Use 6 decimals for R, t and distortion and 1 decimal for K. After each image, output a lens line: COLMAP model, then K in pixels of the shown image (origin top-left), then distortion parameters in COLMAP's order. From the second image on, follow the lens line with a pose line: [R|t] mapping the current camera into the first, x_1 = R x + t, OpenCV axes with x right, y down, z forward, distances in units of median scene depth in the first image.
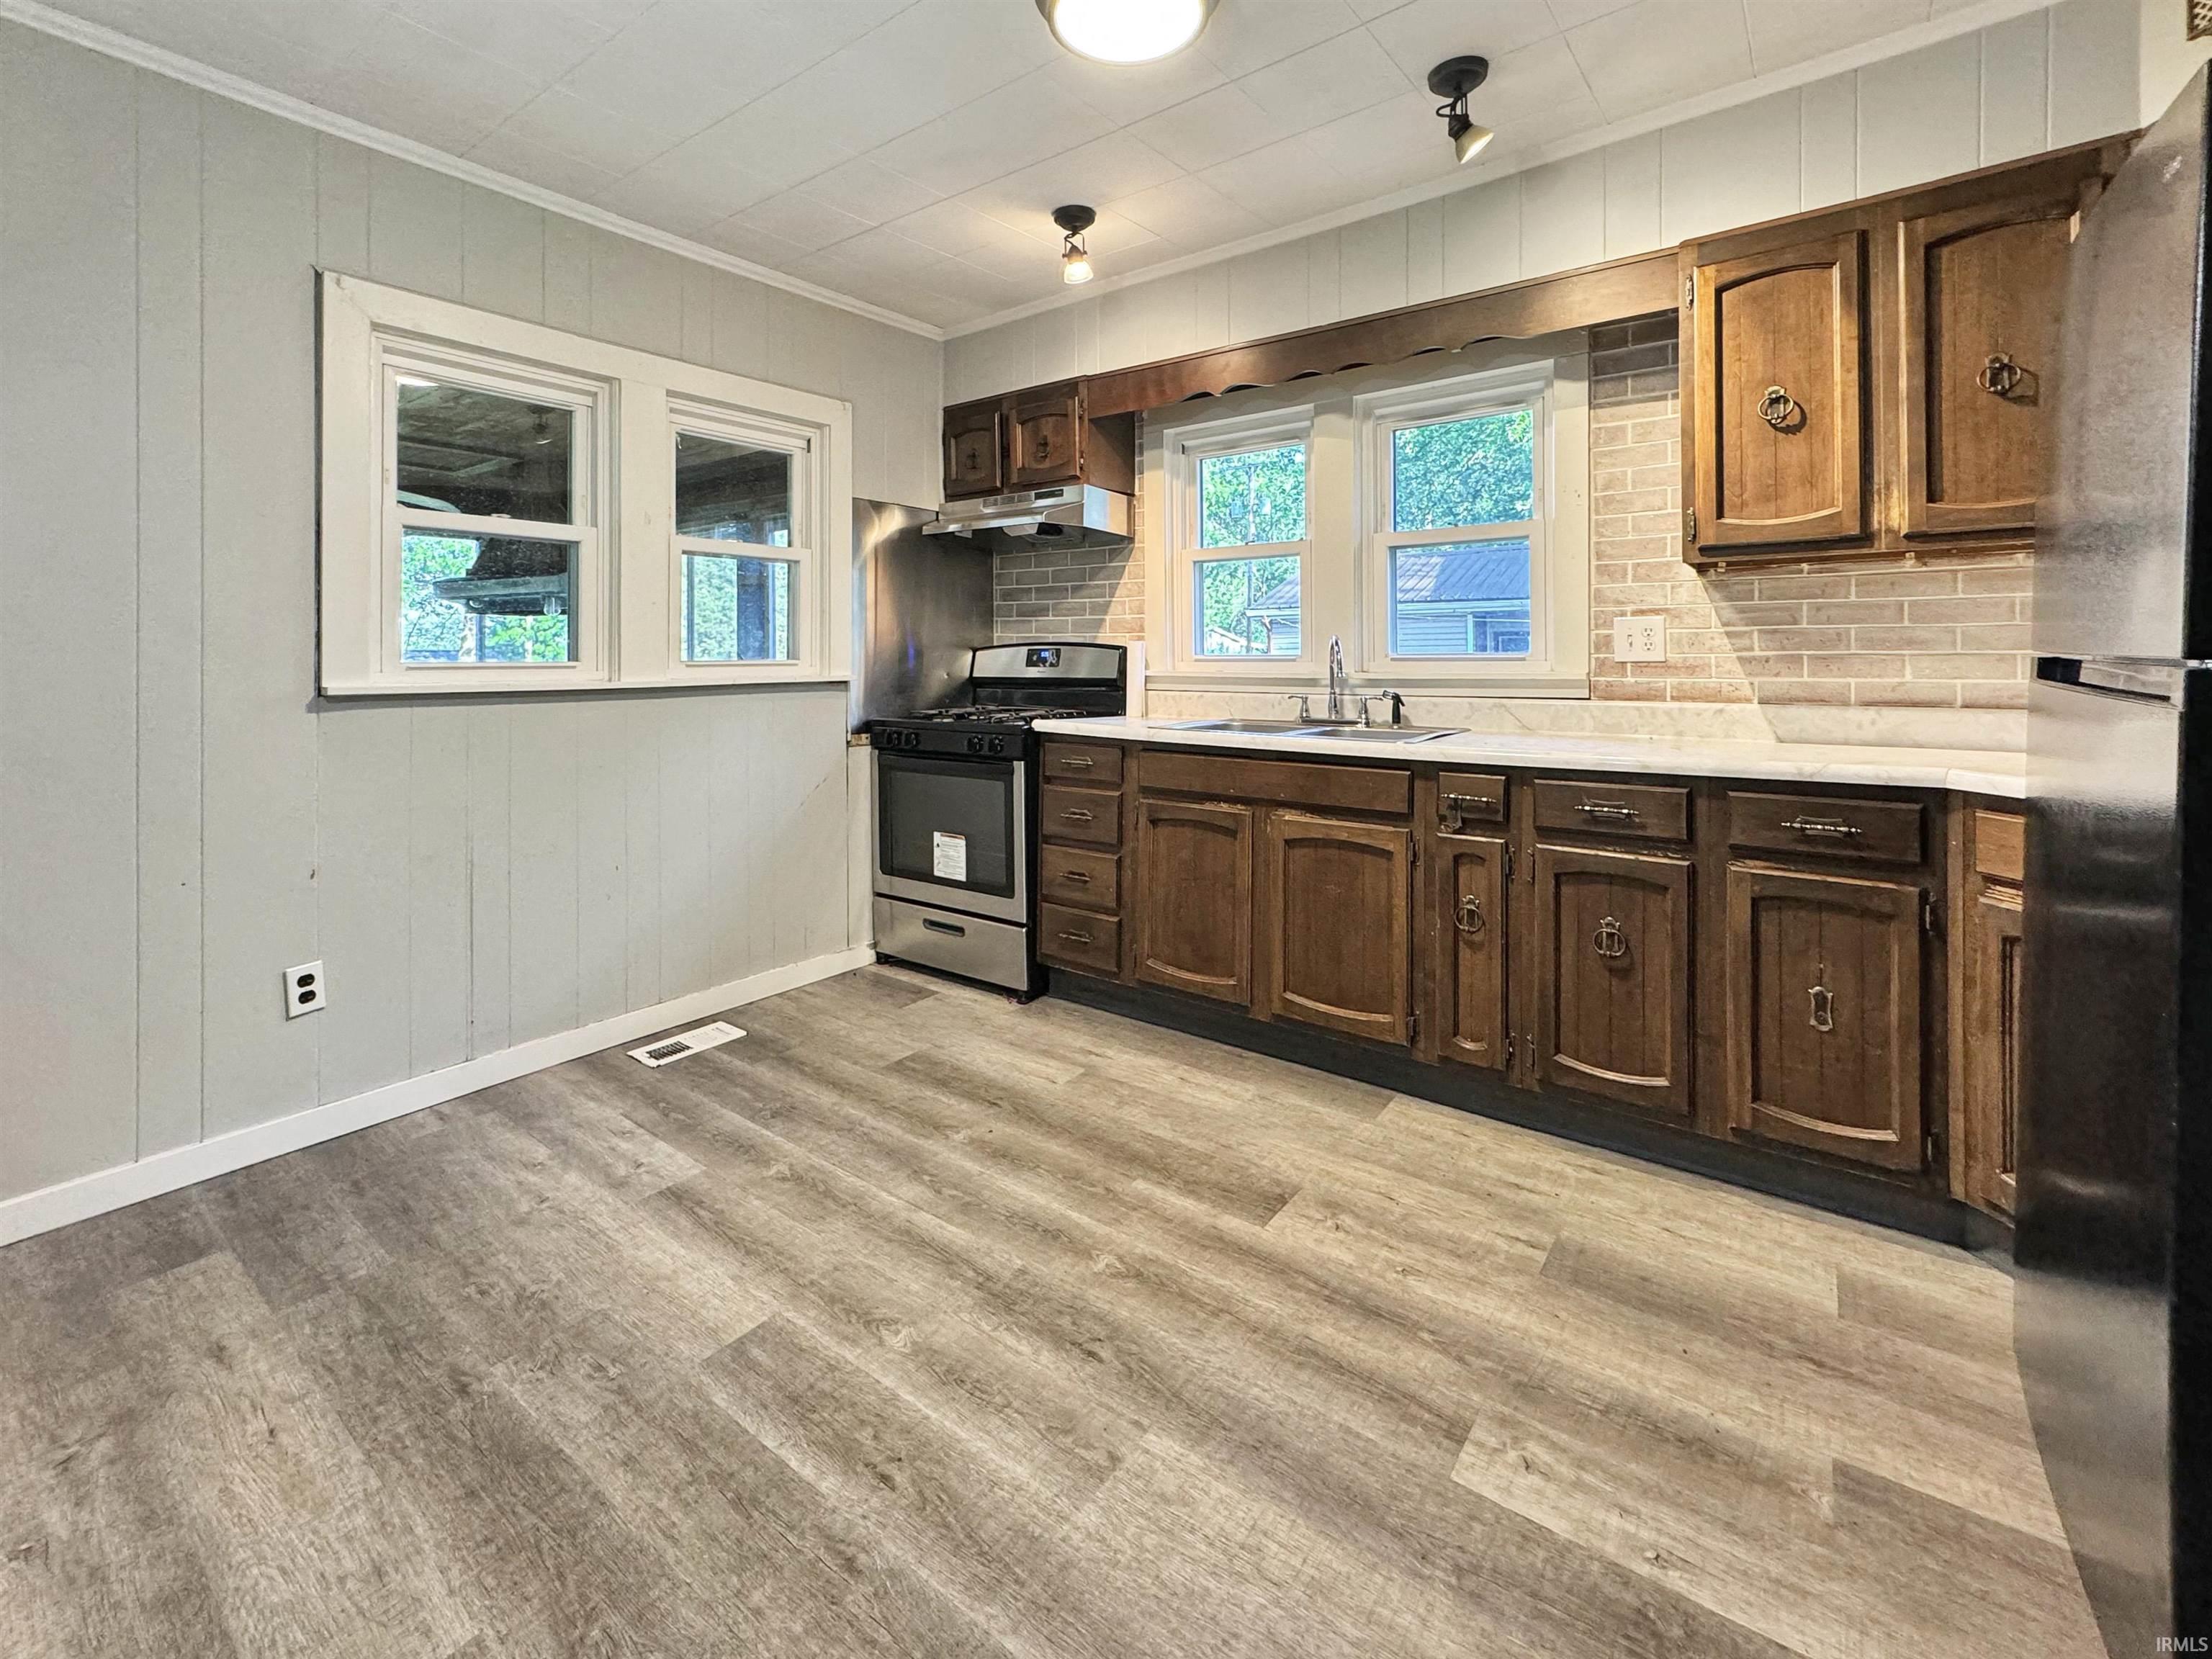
lens RADIAL K [[954.5, 0, 1092.0], [0, 954.5, 654.0], [0, 0, 1]] dist [0.001199, 0.000607]
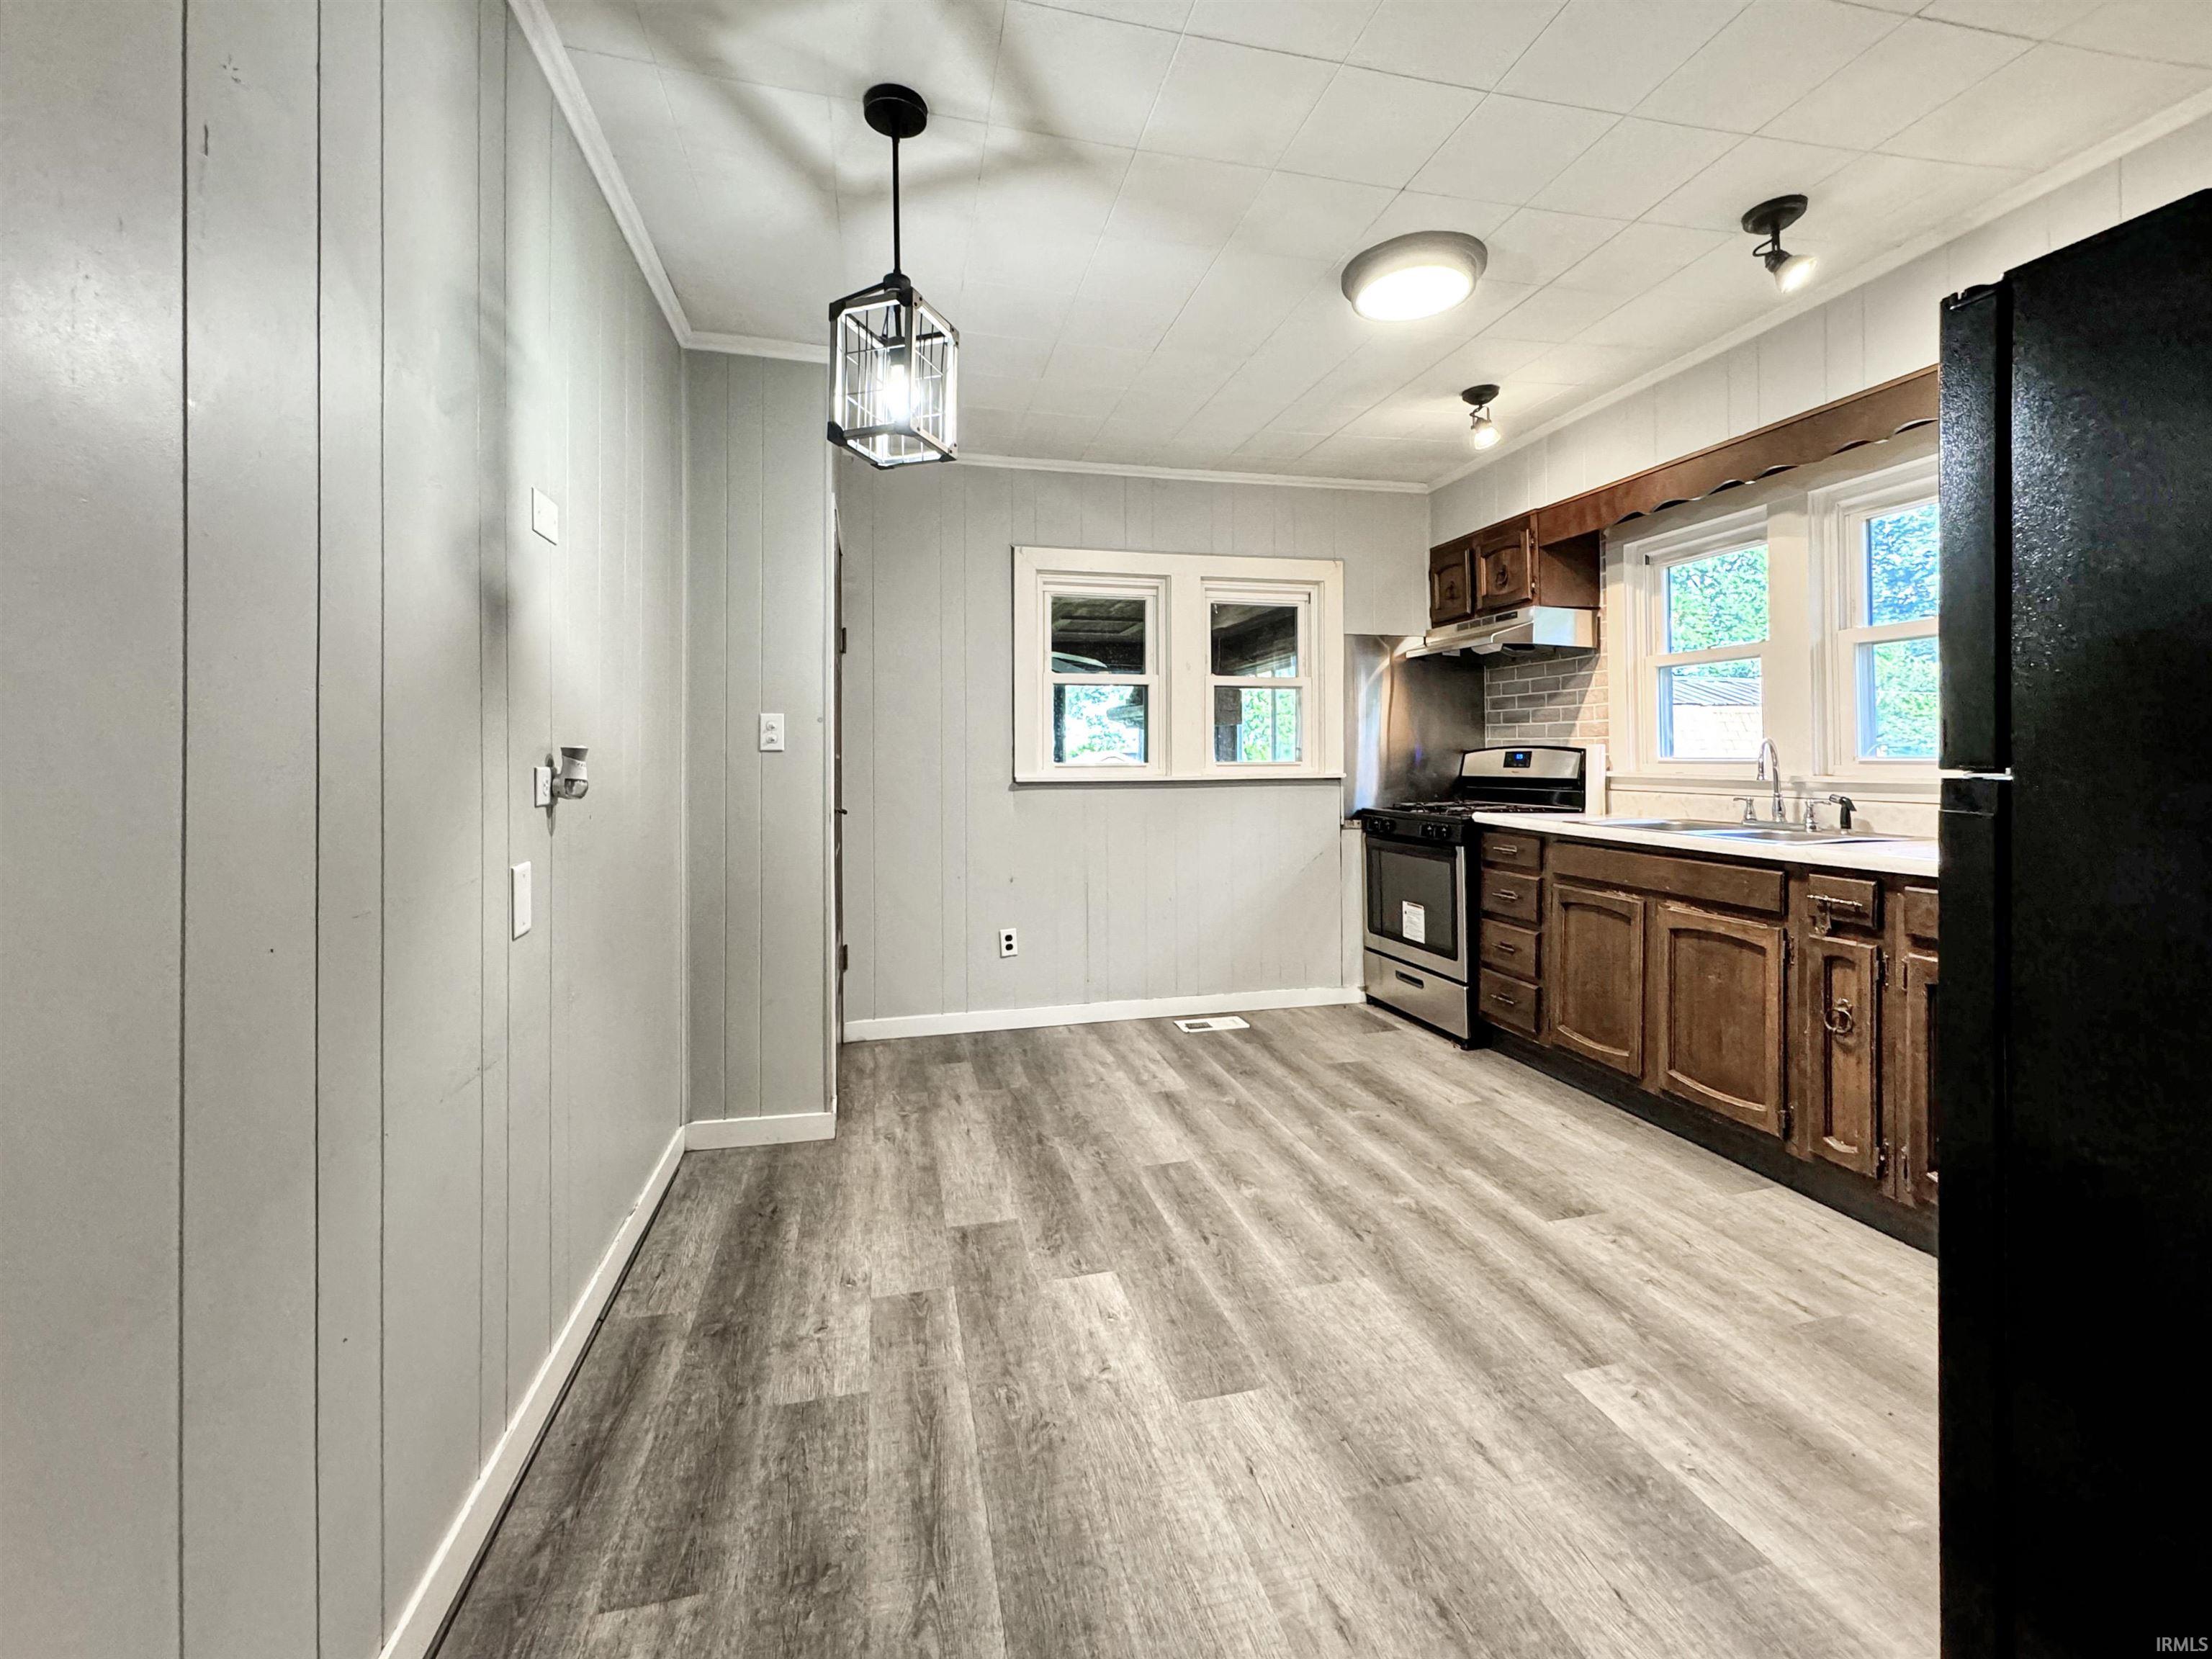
lens RADIAL K [[905.4, 0, 1100.7], [0, 905.4, 750.7], [0, 0, 1]] dist [-0.004686, -0.000377]
pose [[0.778693, -0.006763, -0.627369, 0.375458], [0.004791, 0.999977, -0.004832, -0.006138], [0.627387, 0.000757, 0.778707, -0.220622]]
